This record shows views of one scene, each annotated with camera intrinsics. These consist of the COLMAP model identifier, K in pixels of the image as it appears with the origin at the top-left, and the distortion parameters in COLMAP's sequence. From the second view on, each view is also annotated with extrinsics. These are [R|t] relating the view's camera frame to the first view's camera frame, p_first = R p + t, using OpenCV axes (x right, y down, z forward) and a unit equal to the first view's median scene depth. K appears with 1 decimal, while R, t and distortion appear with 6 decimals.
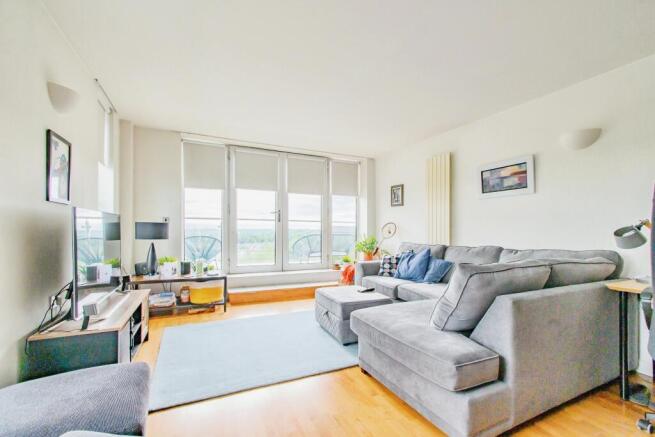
lens RADIAL K [[282.7, 0, 327.7], [0, 282.7, 232.2], [0, 0, 1]] dist [0.001051, 0.000110]
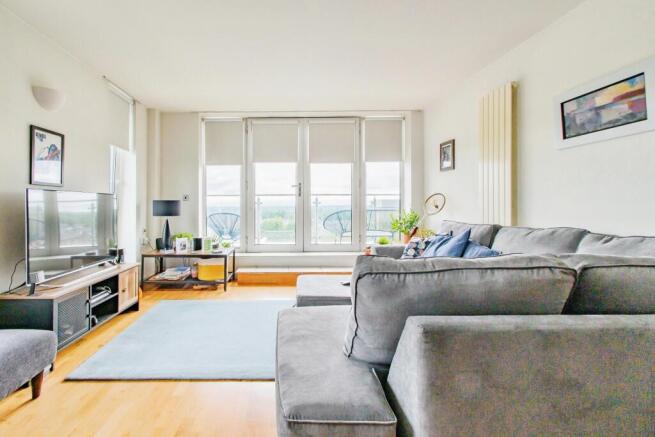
lens RADIAL K [[306.8, 0, 279.6], [0, 306.8, 206.6], [0, 0, 1]] dist [0.001406, 0.000215]
pose [[0.901040, -0.013580, -0.433523, 0.253577], [0.010907, 0.999903, -0.008652, 0.003861], [0.433598, 0.003067, 0.901101, 0.134253]]
